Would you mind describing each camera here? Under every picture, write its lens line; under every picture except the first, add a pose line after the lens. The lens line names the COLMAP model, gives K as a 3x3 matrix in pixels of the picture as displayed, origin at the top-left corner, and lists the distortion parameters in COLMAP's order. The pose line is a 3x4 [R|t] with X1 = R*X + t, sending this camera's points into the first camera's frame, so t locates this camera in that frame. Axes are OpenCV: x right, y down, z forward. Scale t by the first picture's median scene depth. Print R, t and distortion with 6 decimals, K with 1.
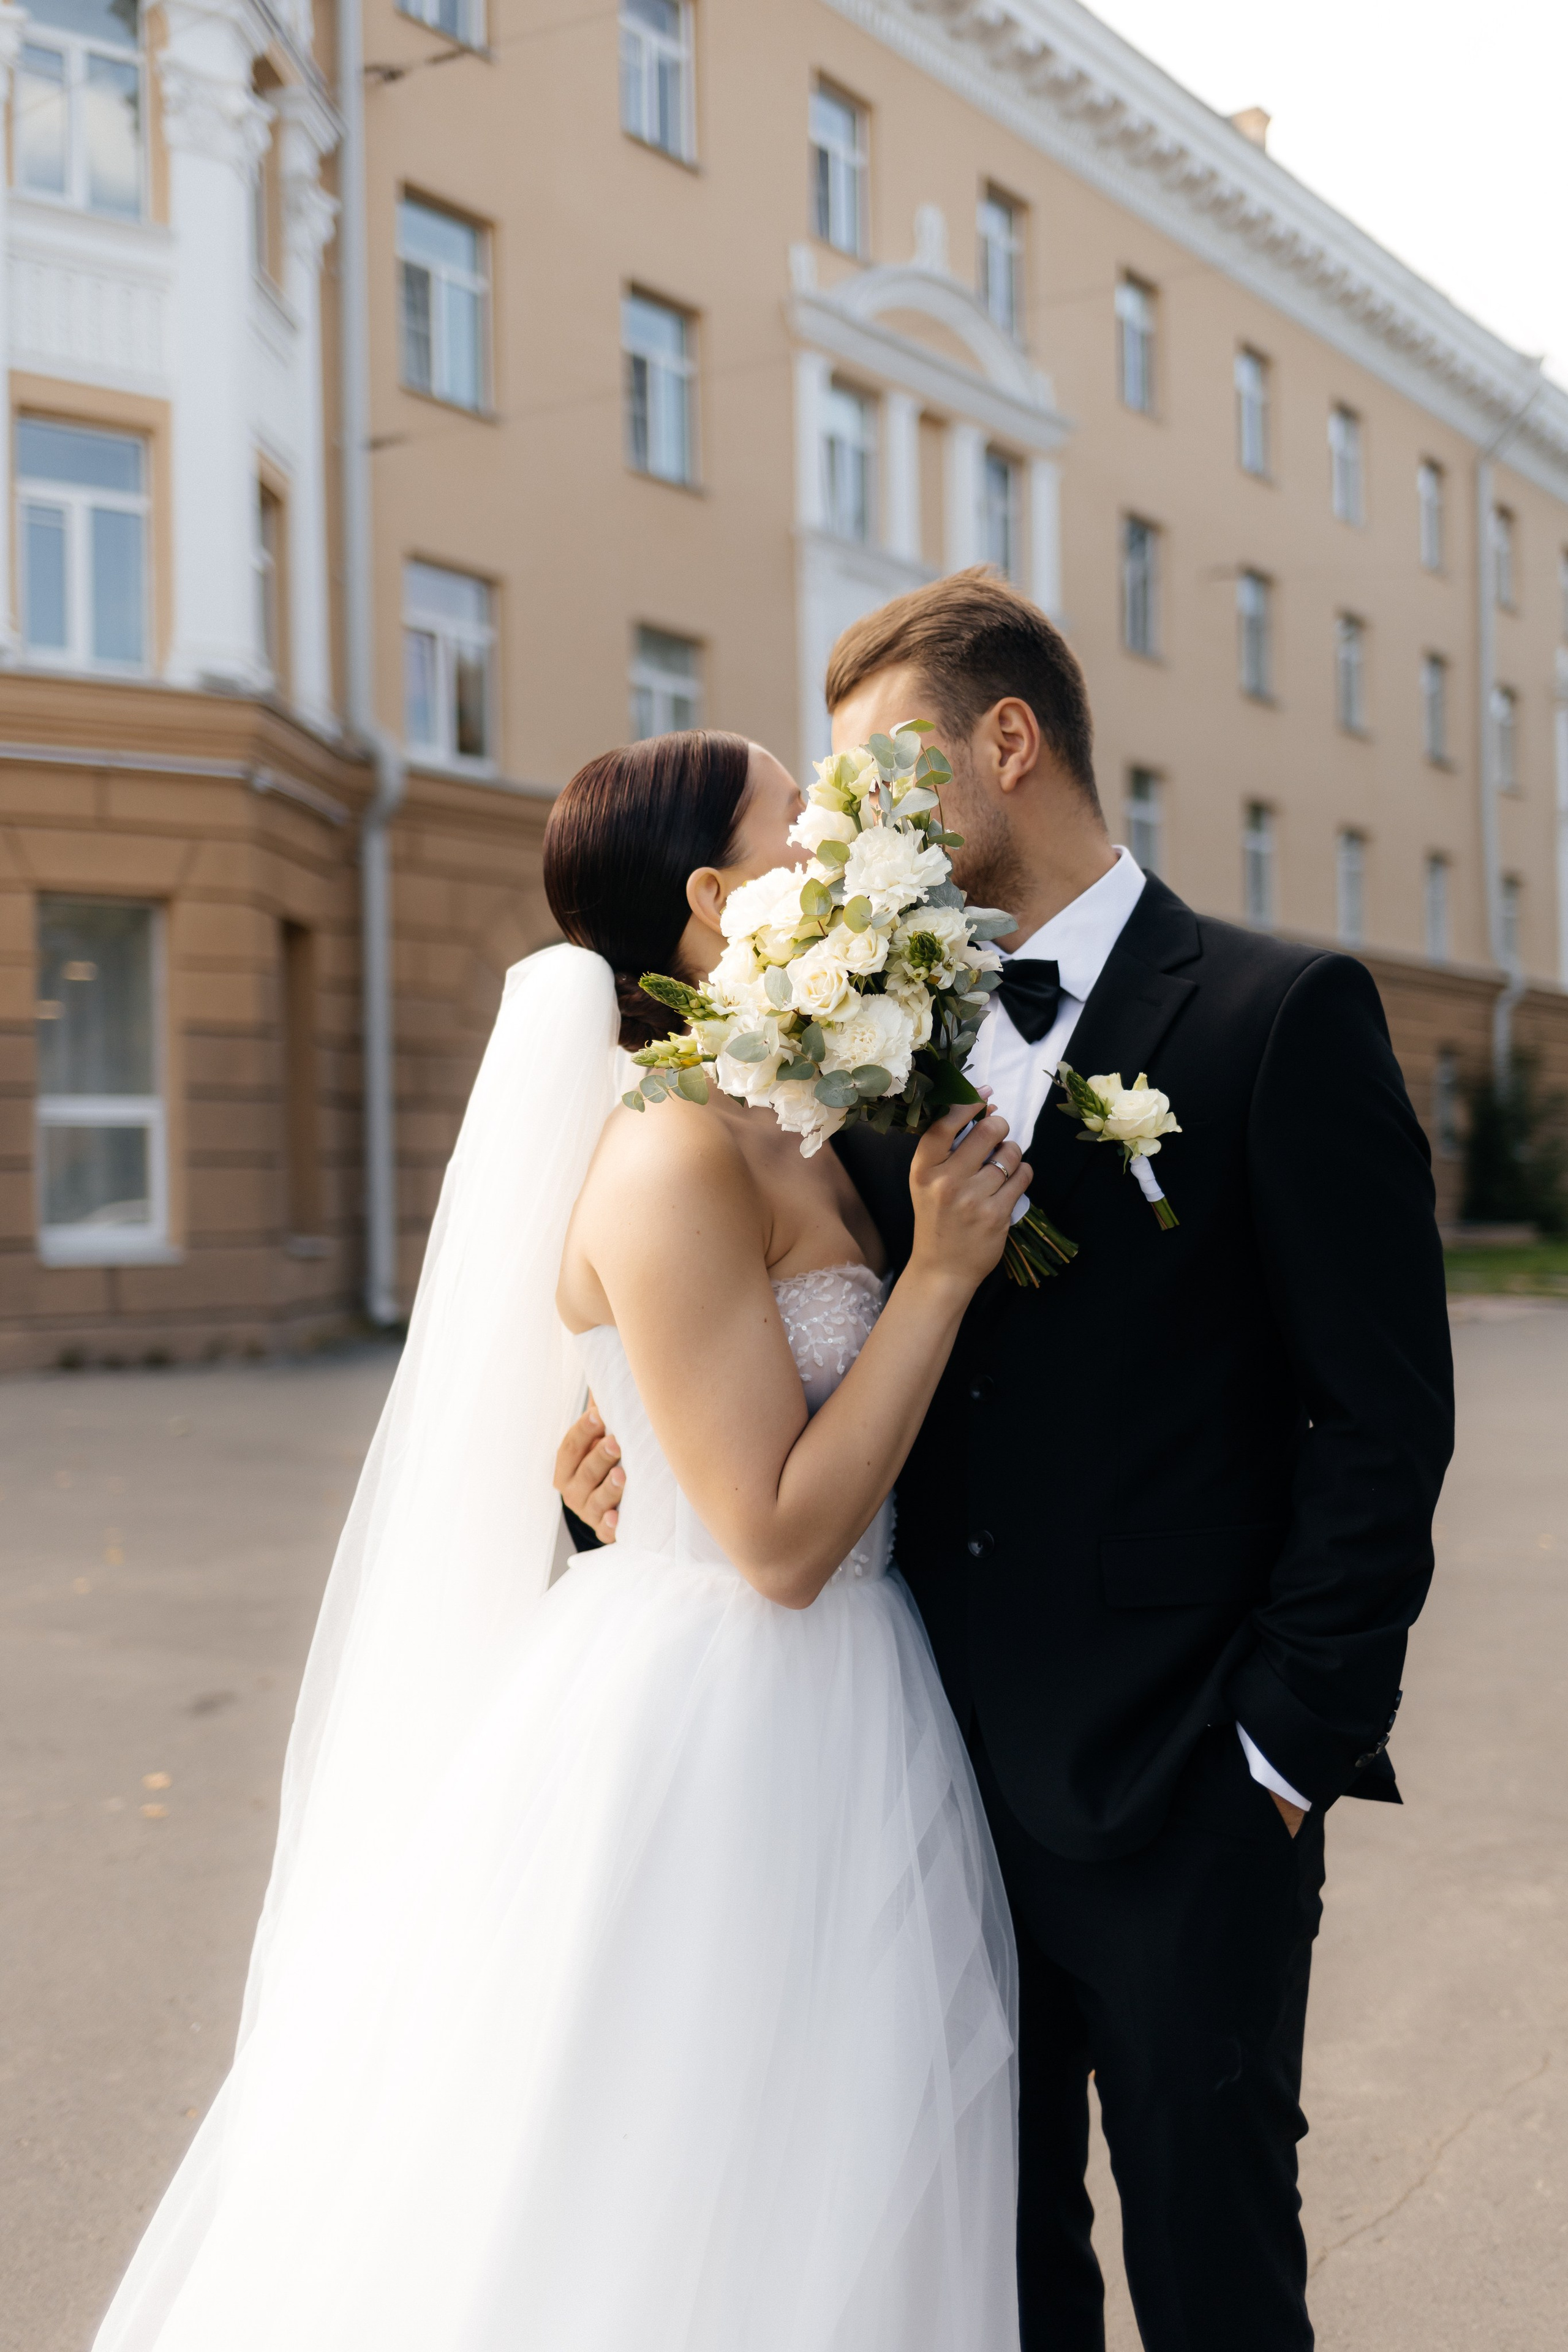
lens RADIAL K [[2188.0, 0, 695.1], [0, 2188.0, 1228.4], [0, 0, 1]] dist [-0.001233, -0.018232]
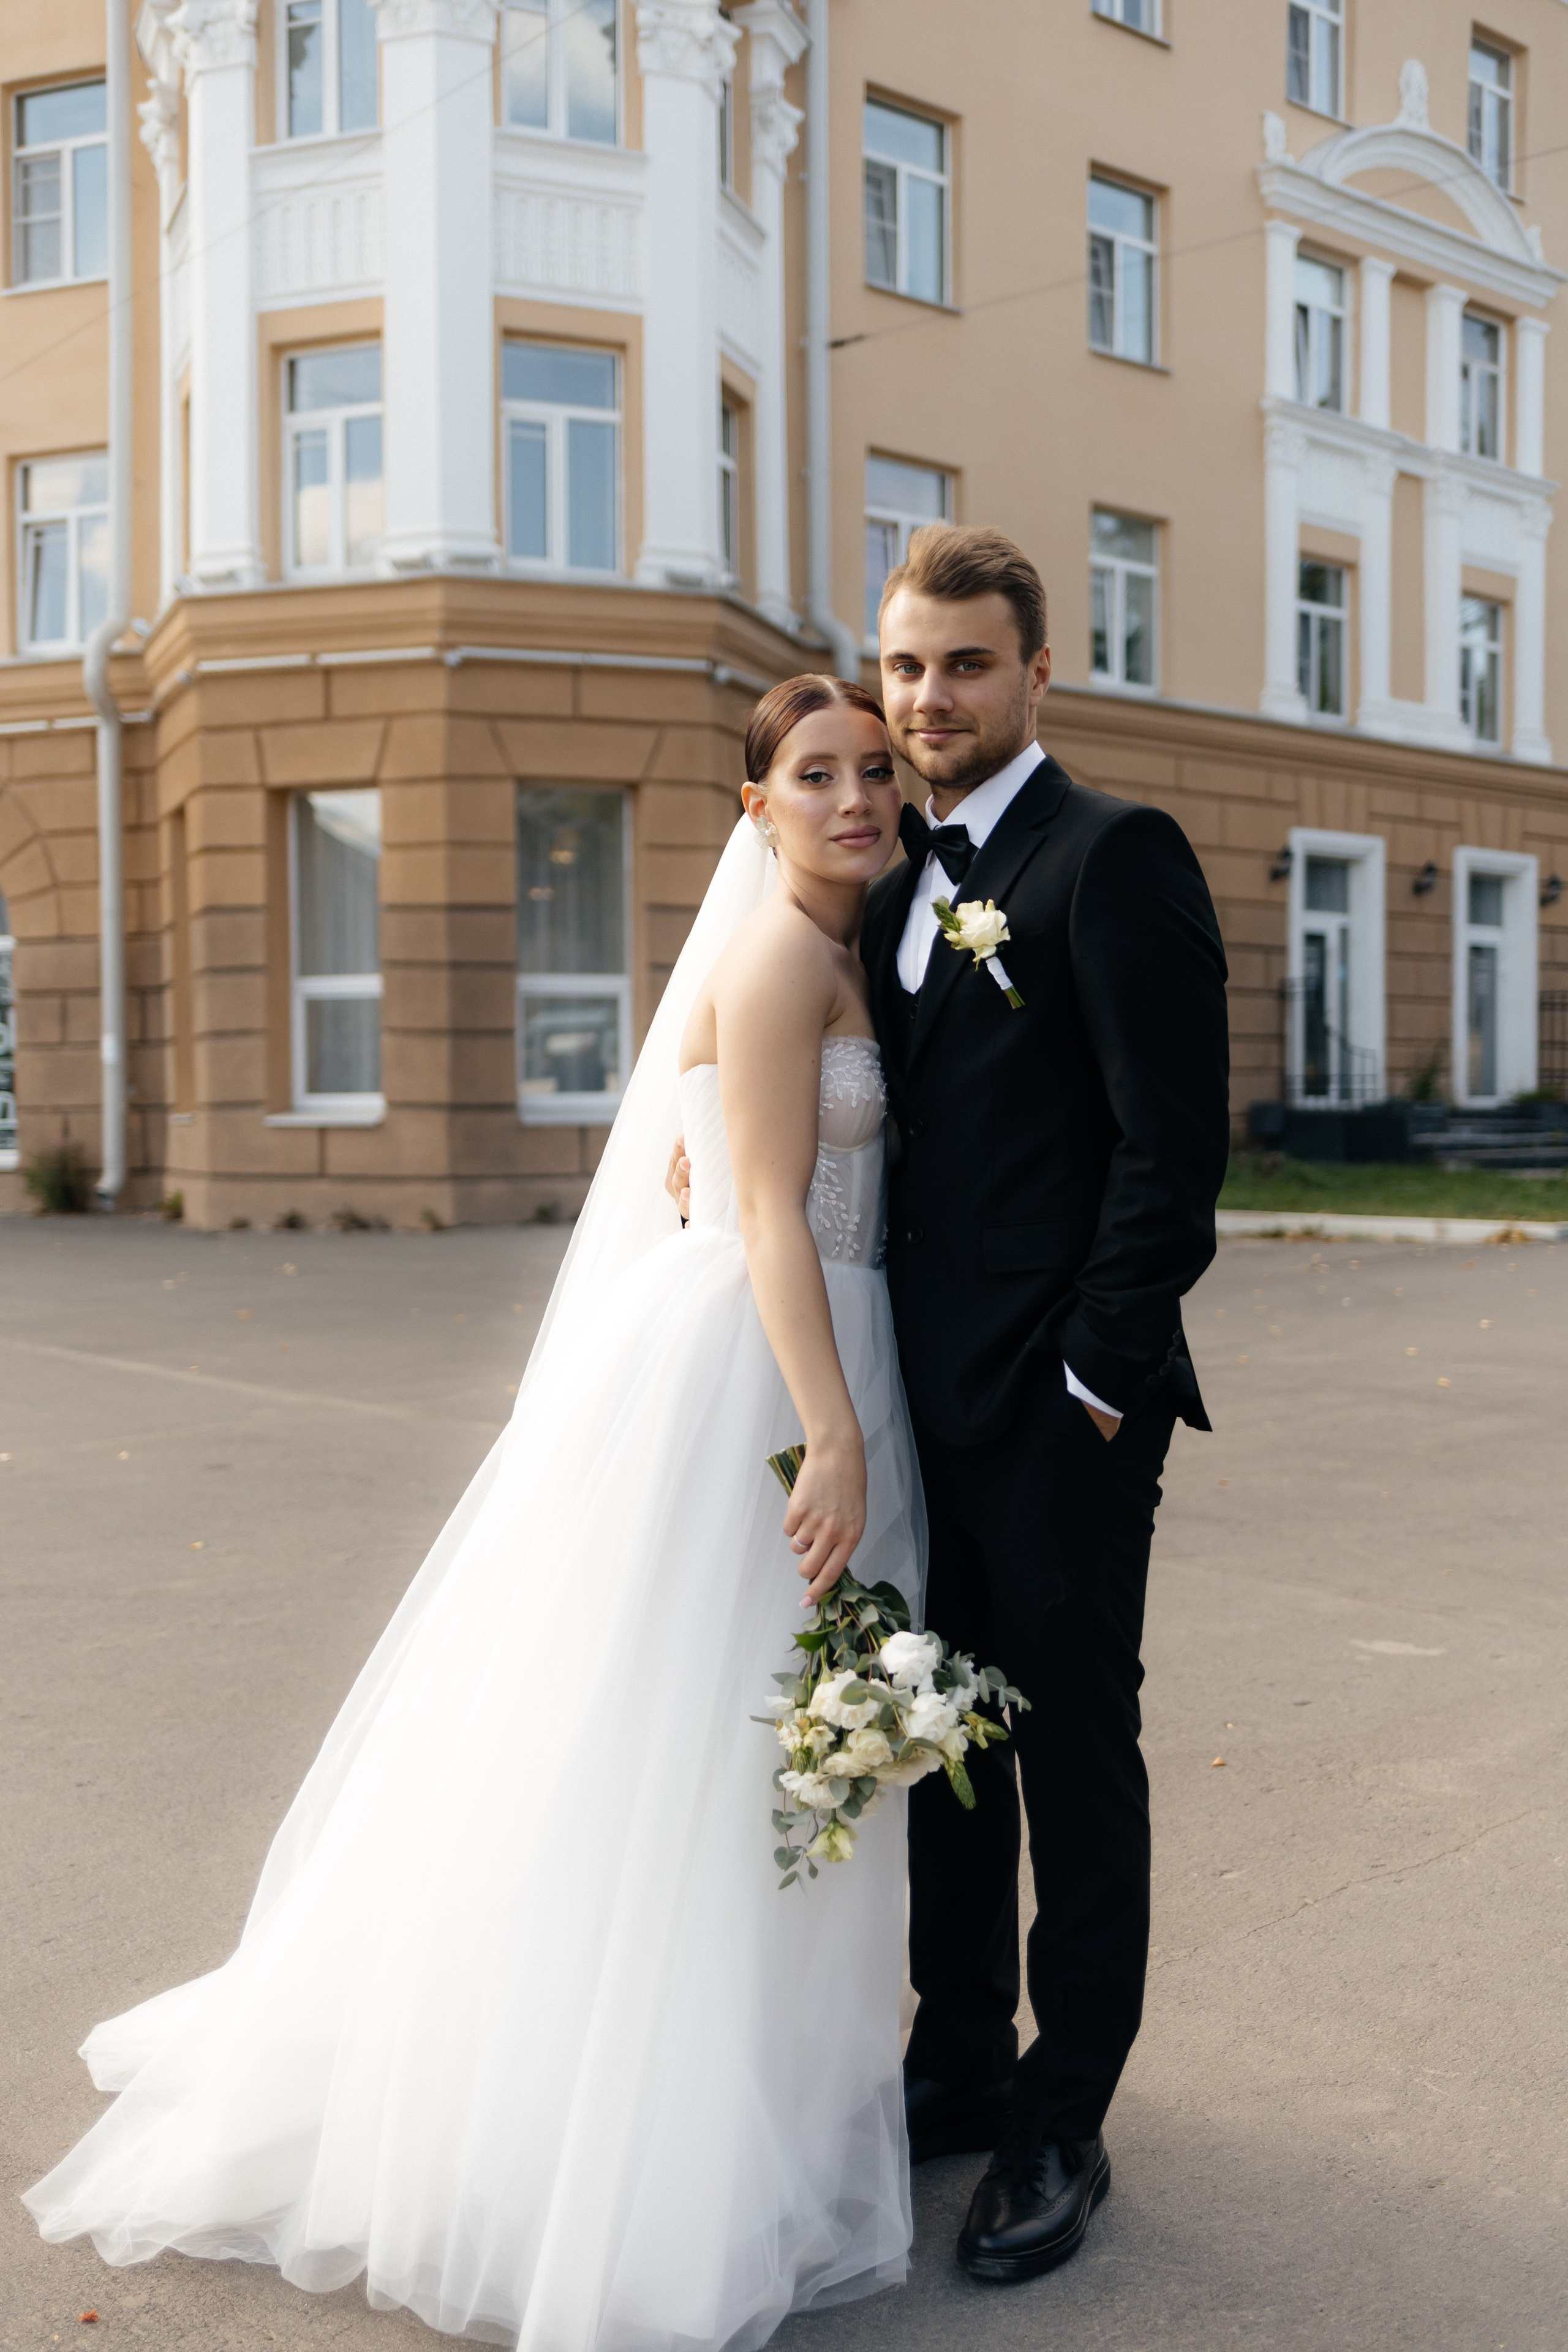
lens RADIAL K [[2328.1, 0, 784.0], [0, 2328.1, 1176.0], [0, 0, 1]] dist [0.015080, -0.018894]
pose [[0.977802, 0.019197, -0.208651, 0.067413], [-0.015449, 0.999689, 0.019579, 0.014272], [0.208962, -0.015921, 0.977794, -0.092582]]
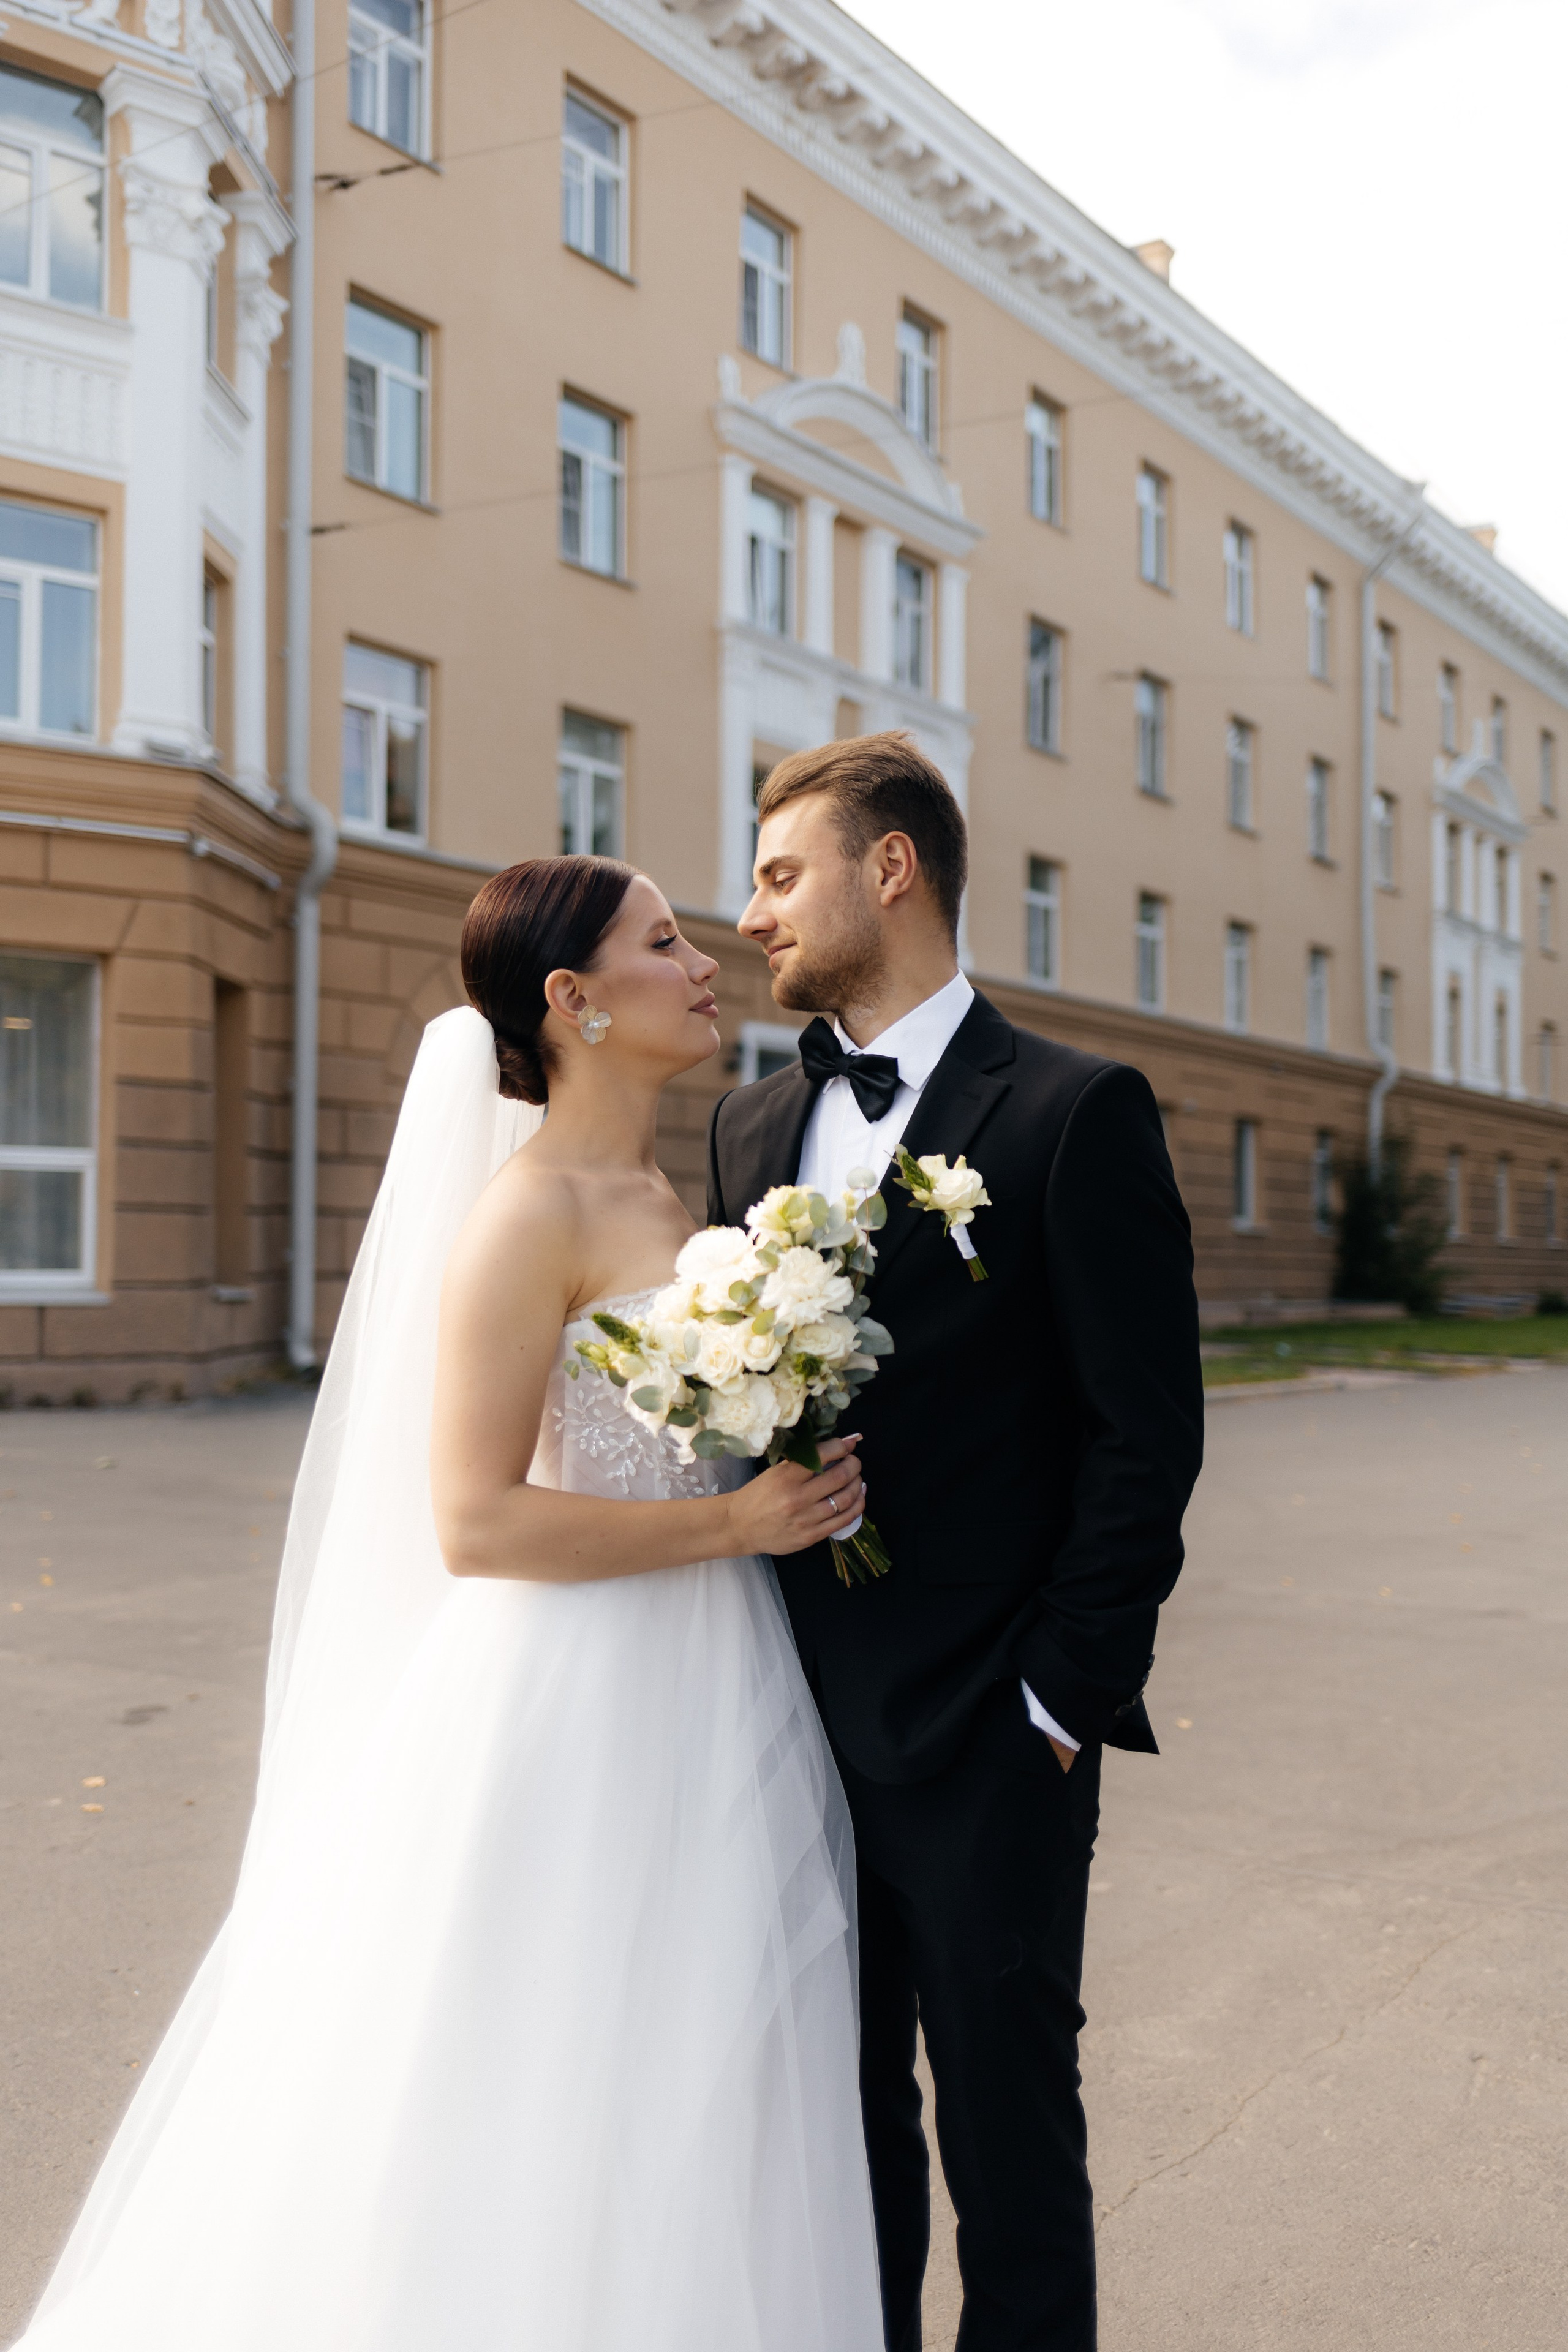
lens RADIAL K [[2188.0, 0, 695.1], [0, 2188.0, 1228.4], [0, 0, 1]] dist [-0.001233, -0.018232]
pose [[0.998867, 0.024326, 0.040896, -0.000505], [-0.023155, 0.999315, -0.028869, 0.001957], [-0.041570, 0.027889, 0.998746, -0.045647]]
